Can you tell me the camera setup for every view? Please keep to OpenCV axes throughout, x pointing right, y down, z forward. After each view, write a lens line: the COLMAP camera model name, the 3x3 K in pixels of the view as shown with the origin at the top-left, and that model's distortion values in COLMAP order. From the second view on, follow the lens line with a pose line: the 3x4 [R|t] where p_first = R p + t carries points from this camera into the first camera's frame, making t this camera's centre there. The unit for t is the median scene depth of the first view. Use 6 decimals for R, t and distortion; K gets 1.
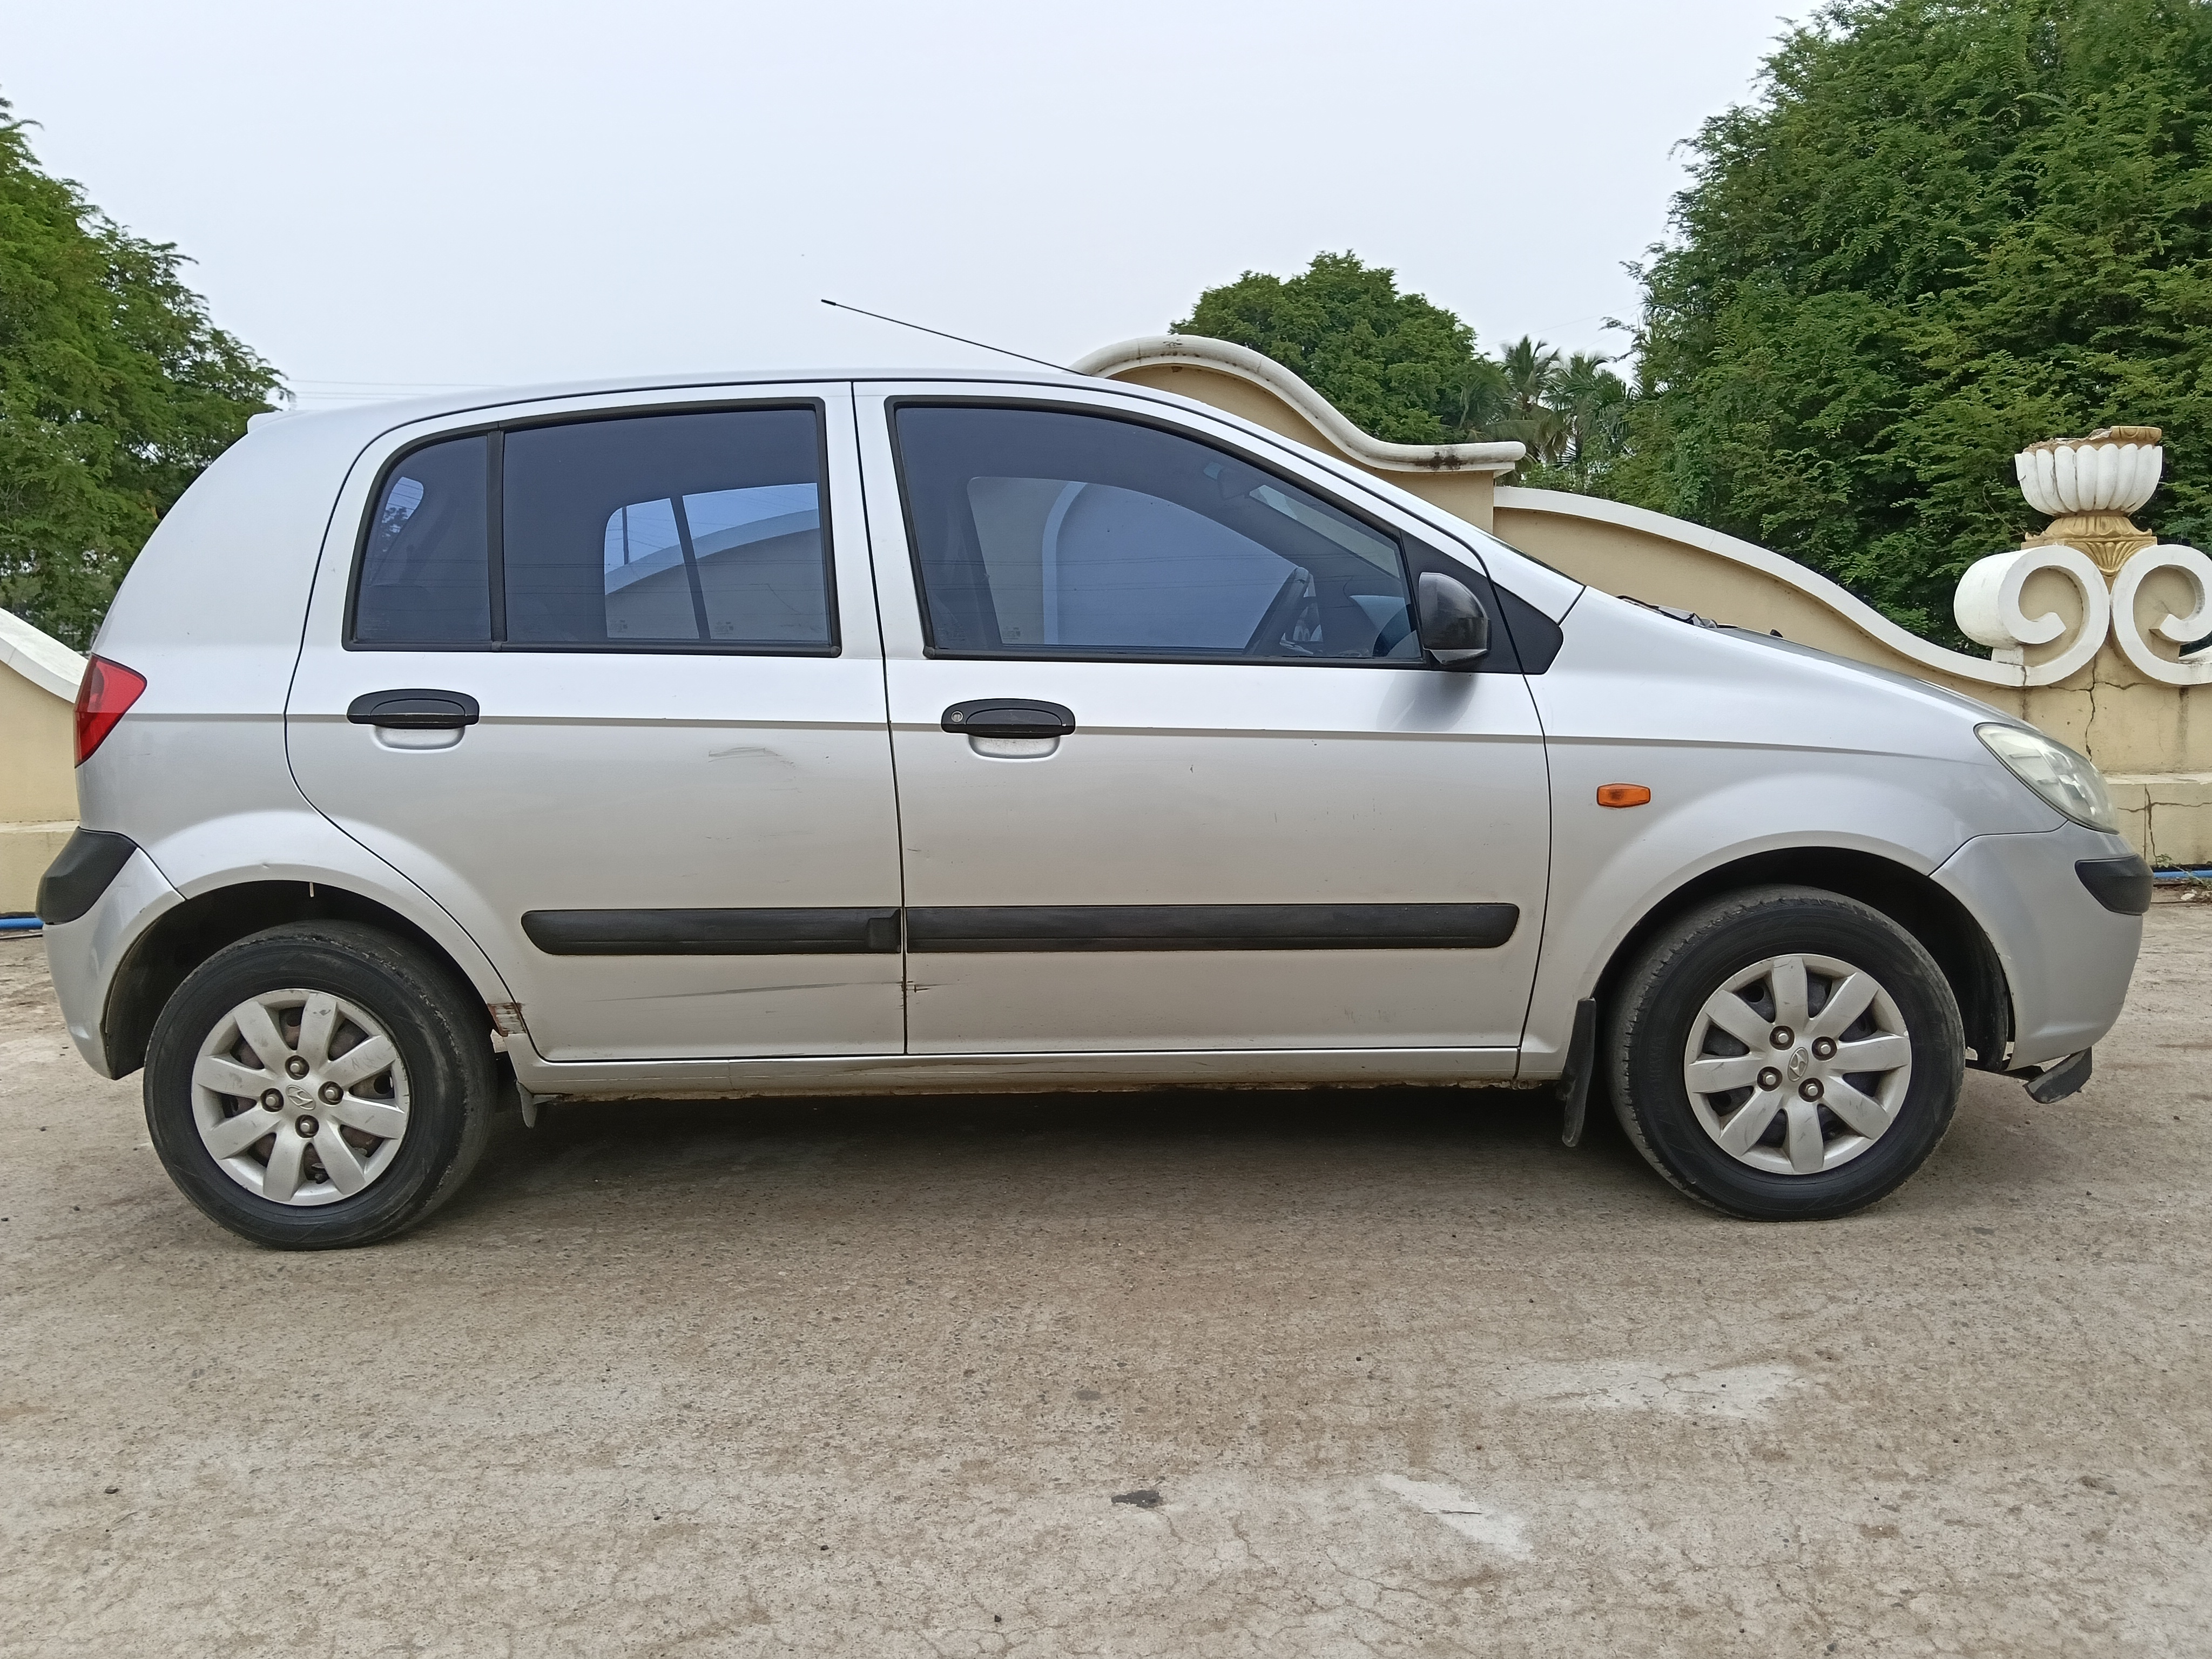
lens RADIAL K [[1825.6, 0, 1139.3], [0, 1825.6, 832.1], [0, 0, 1]] dist [0.040828, -0.114268]
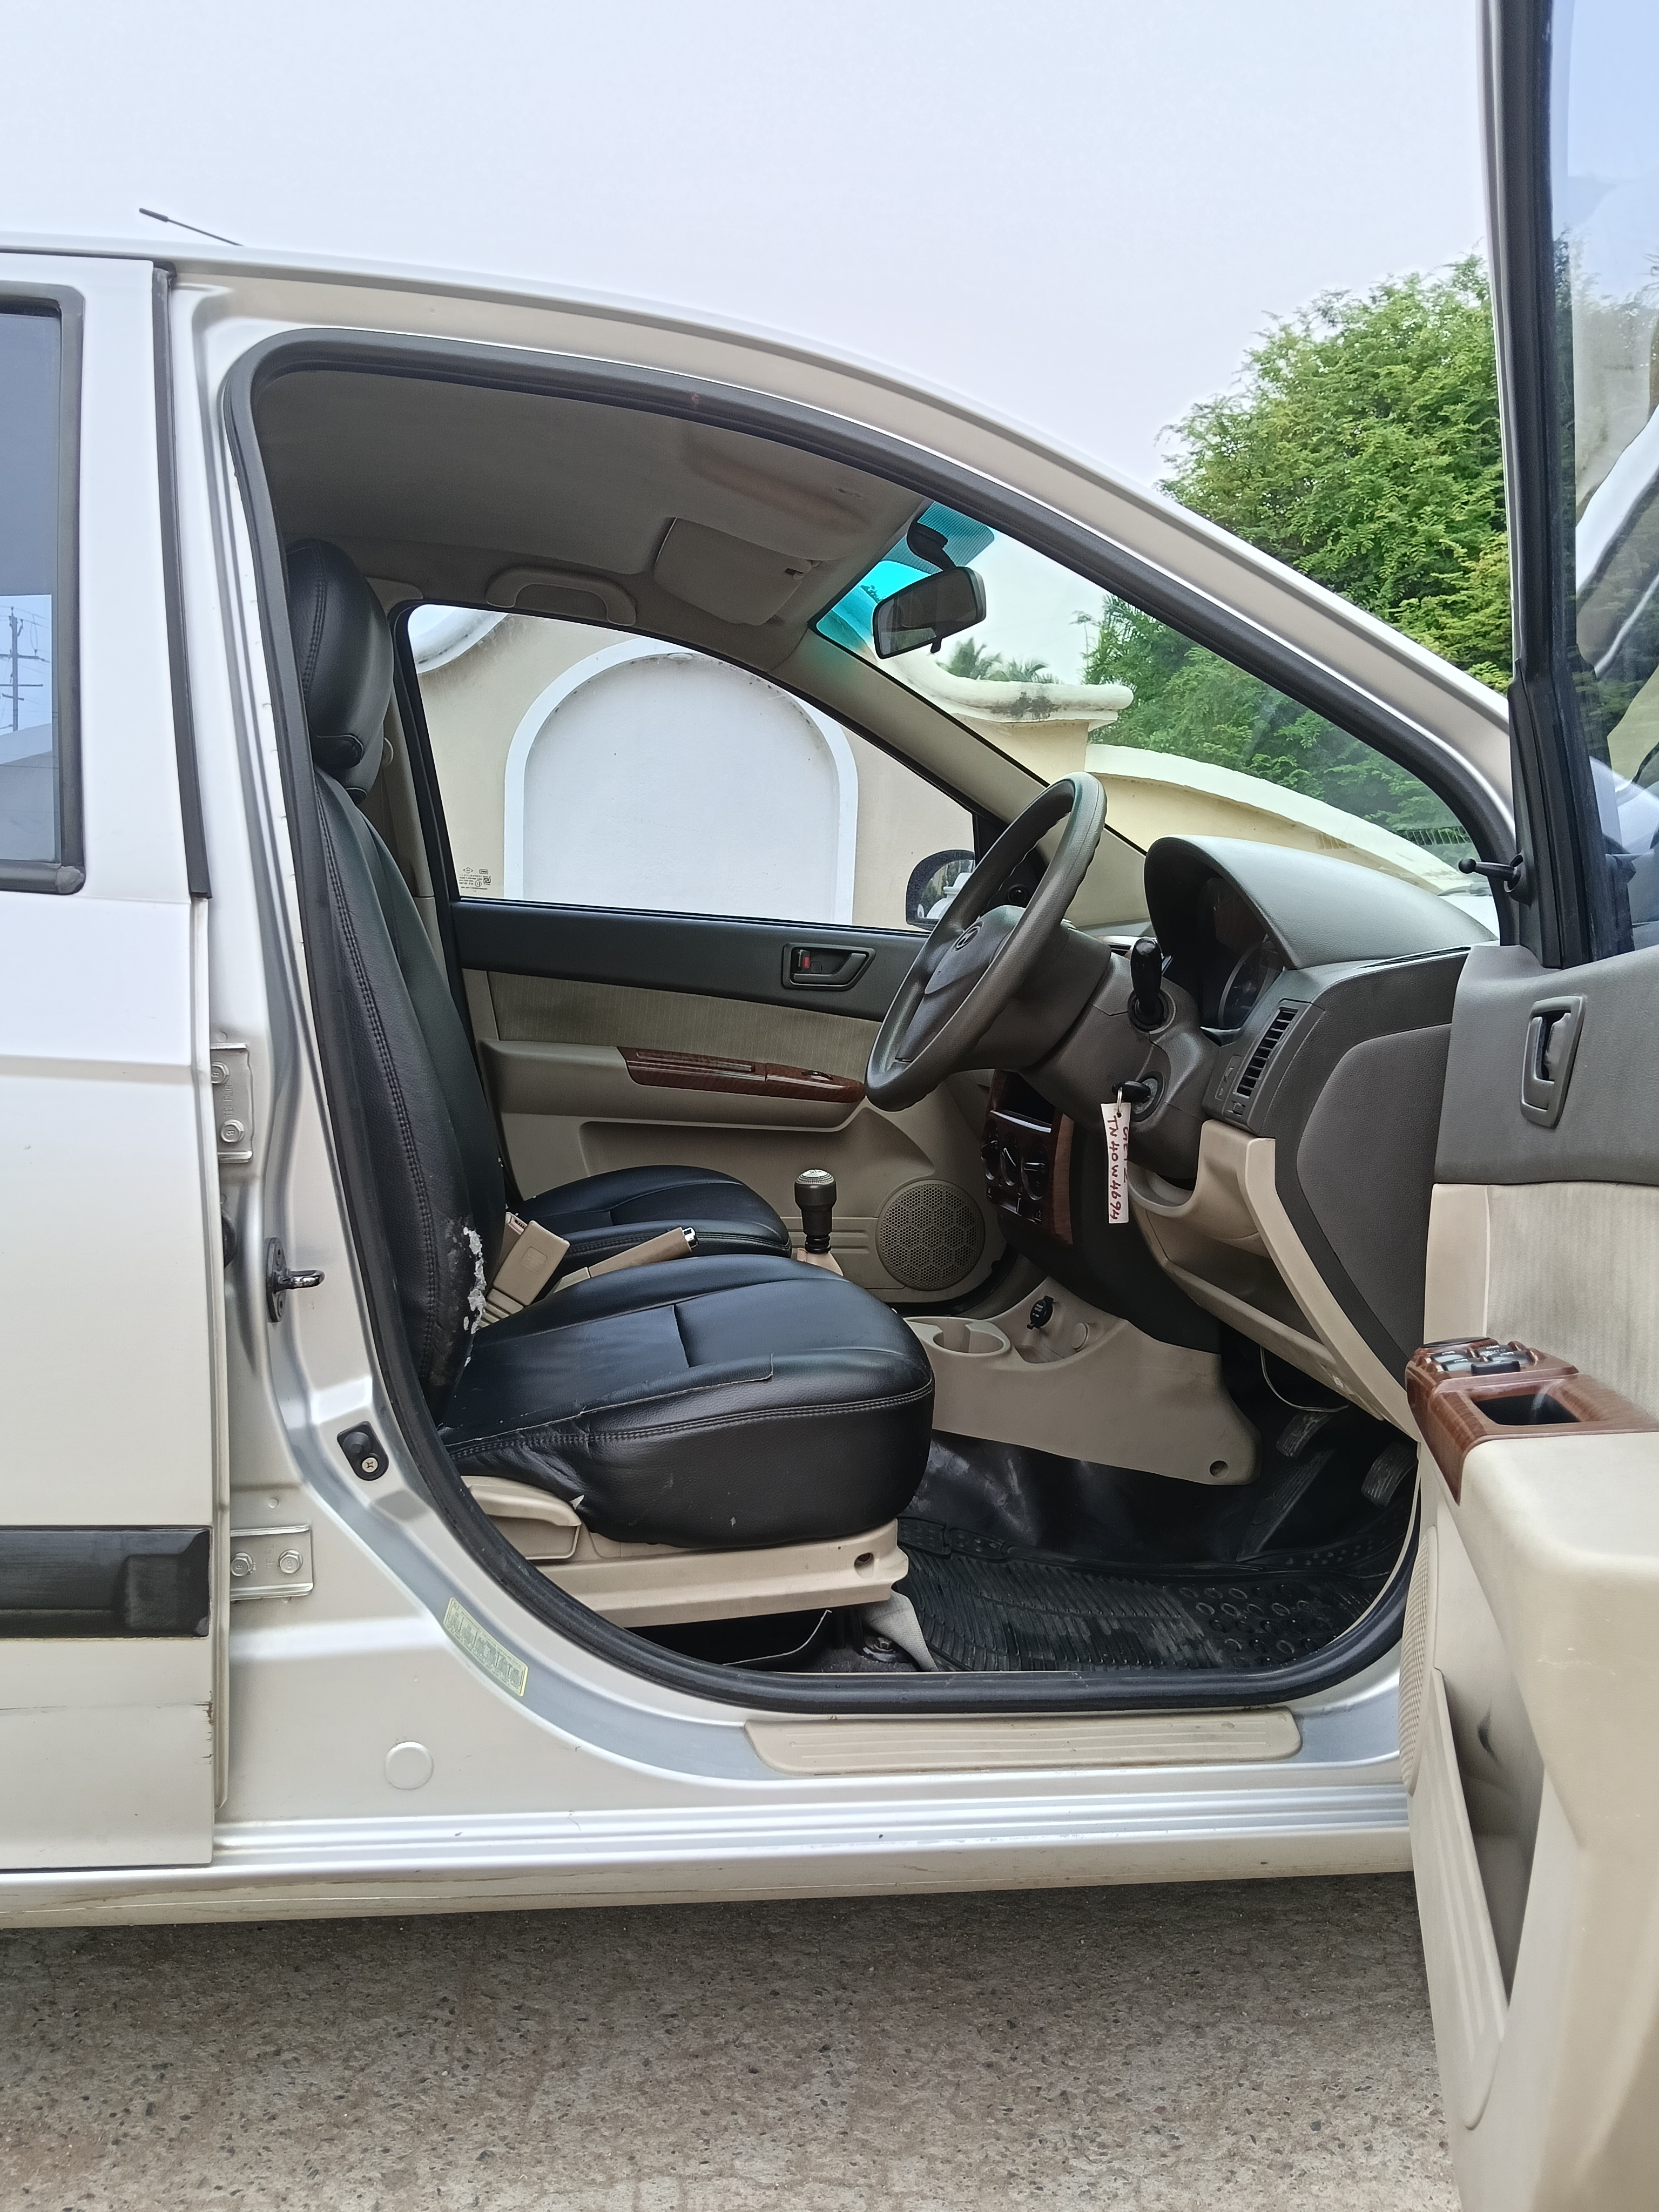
lens RADIAL K [[1804.0, 0, 829.5], [0, 1804.0, 1106.0], [0, 0, 1]] dist [0.021456, -0.073467]
pose [[0.988807, 0.034790, 0.145085, -0.008139], [-0.034693, 0.999393, -0.003204, -0.009180], [-0.145108, -0.001866, 0.989414, 0.087429]]
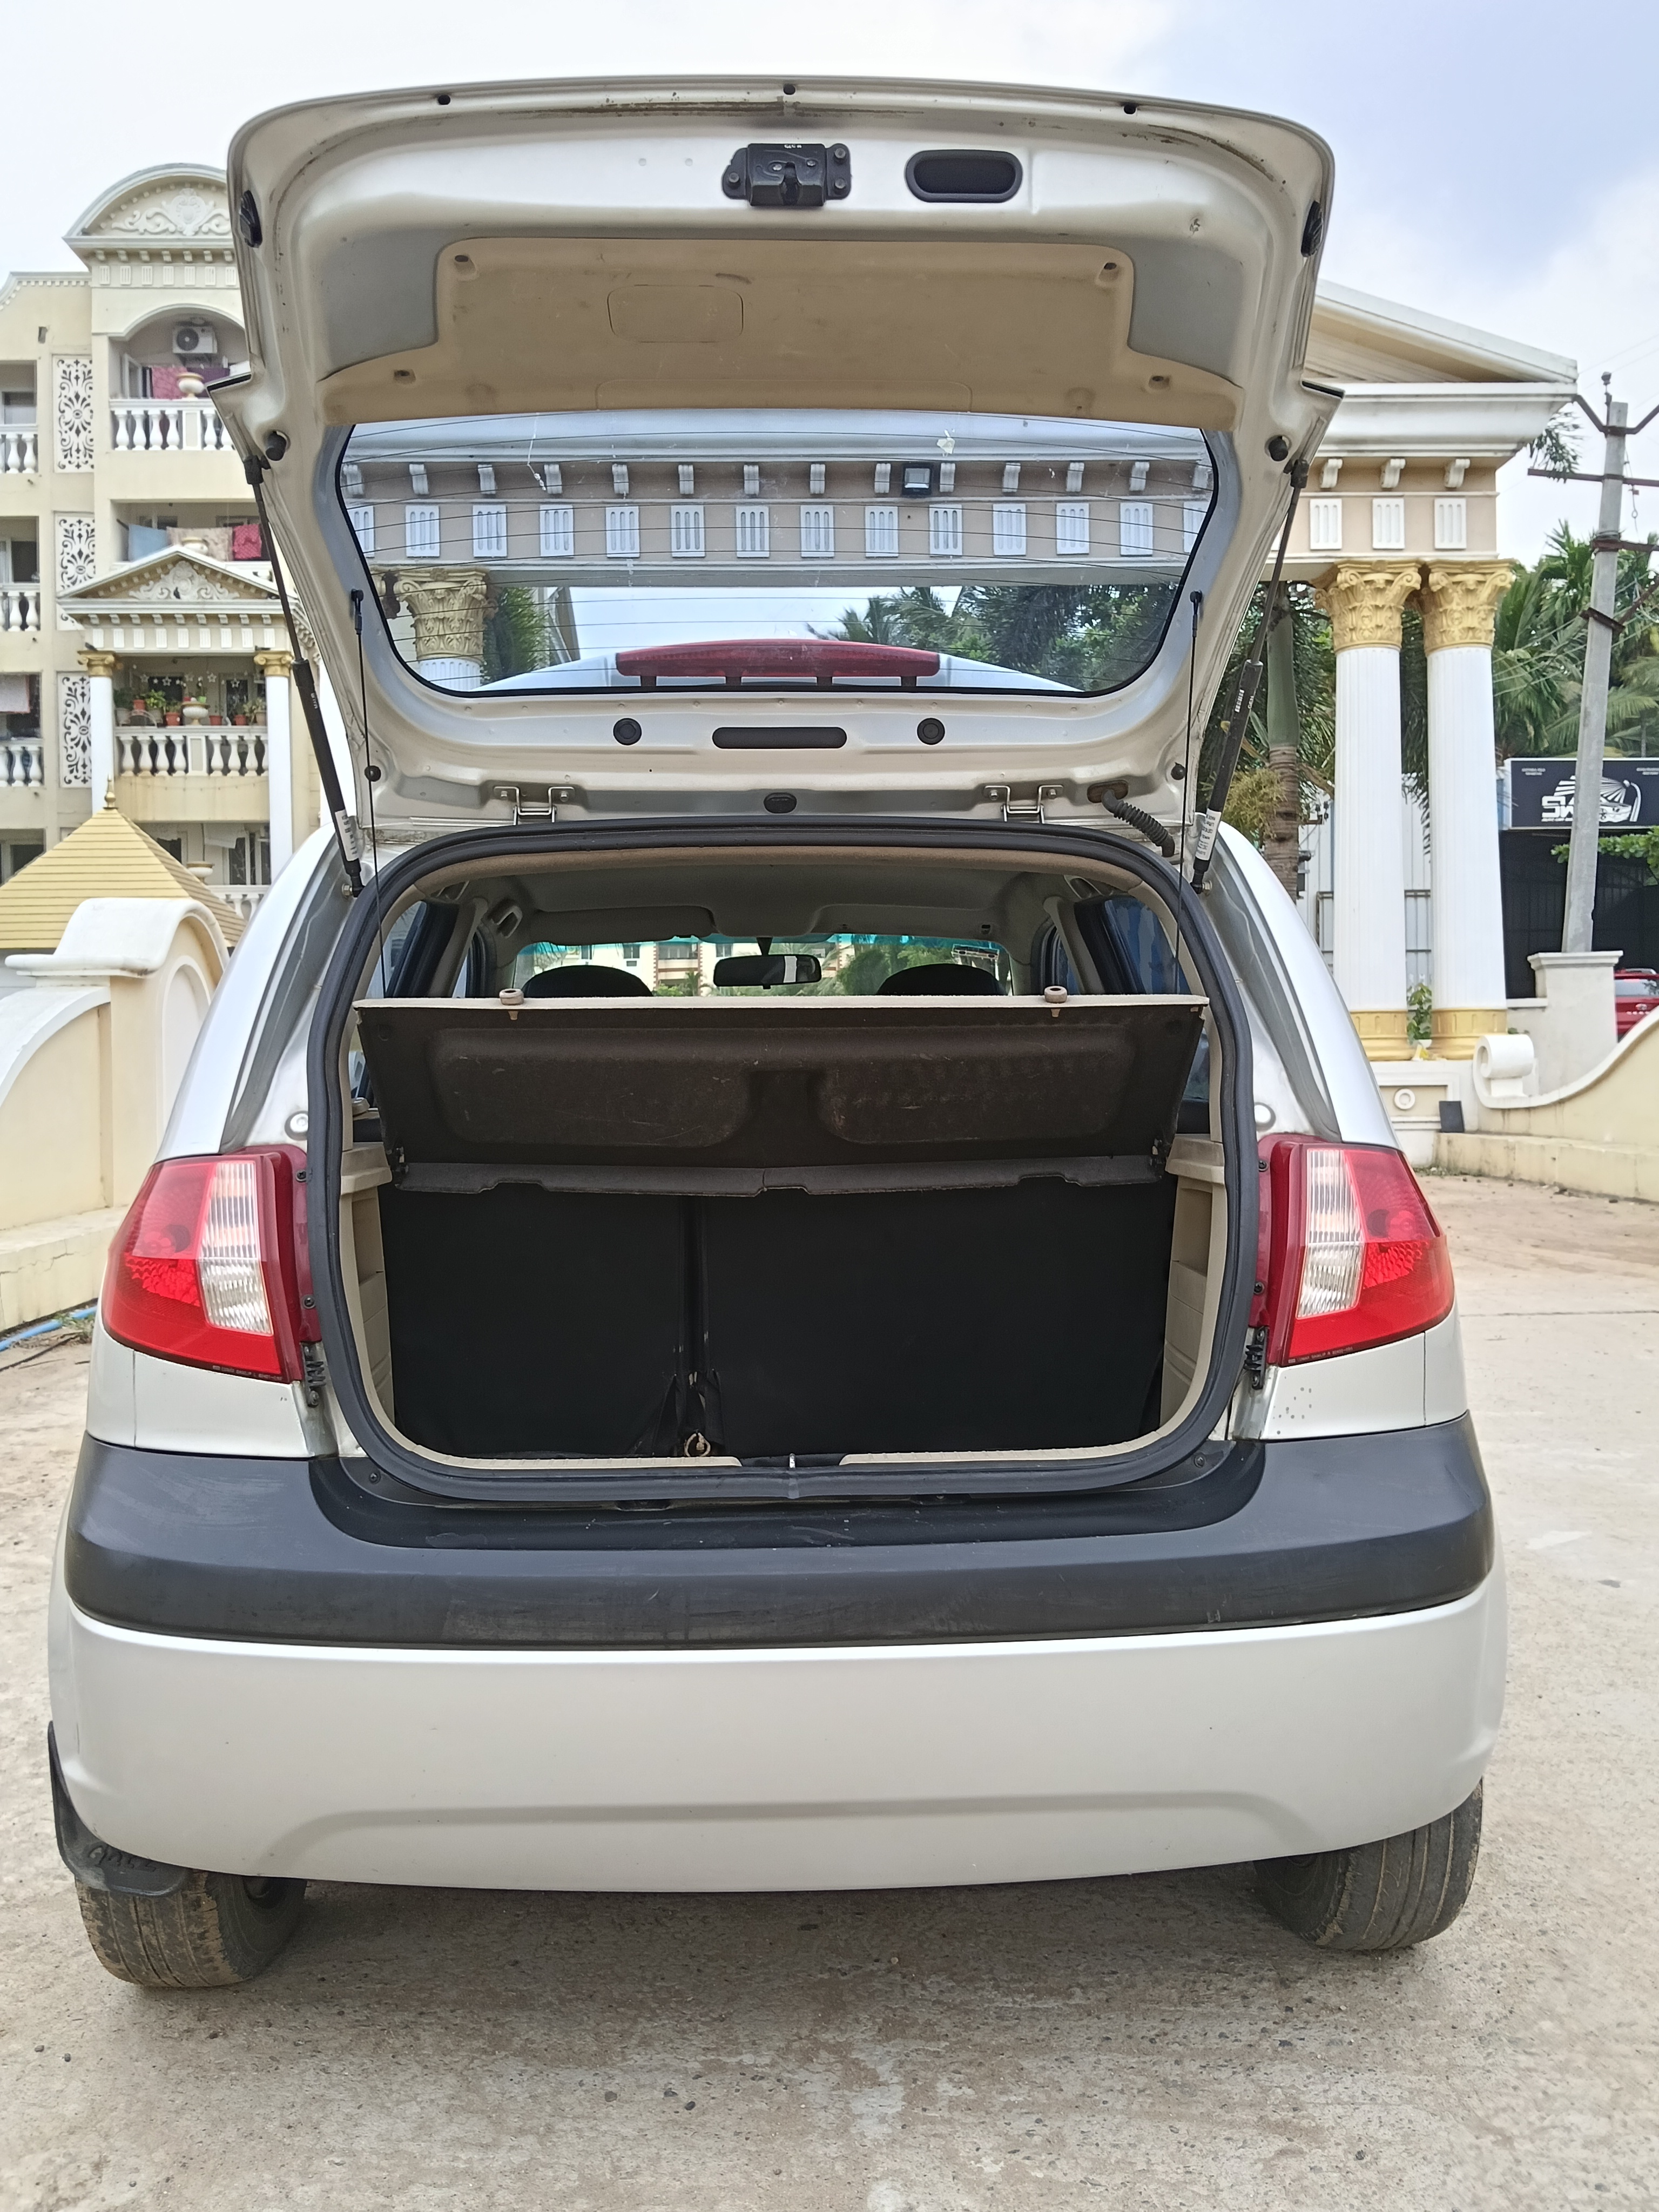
lens RADIAL K [[1825.6, 0, 827.3], [0, 1825.6, 1079.1], [0, 0, 1]] dist [0.040828, -0.114268]
pose [[-0.057130, 0.016985, 0.998222, -0.190258], [0.114498, 0.993370, -0.010349, -0.021675], [-0.991779, 0.113703, -0.058696, 0.195306]]
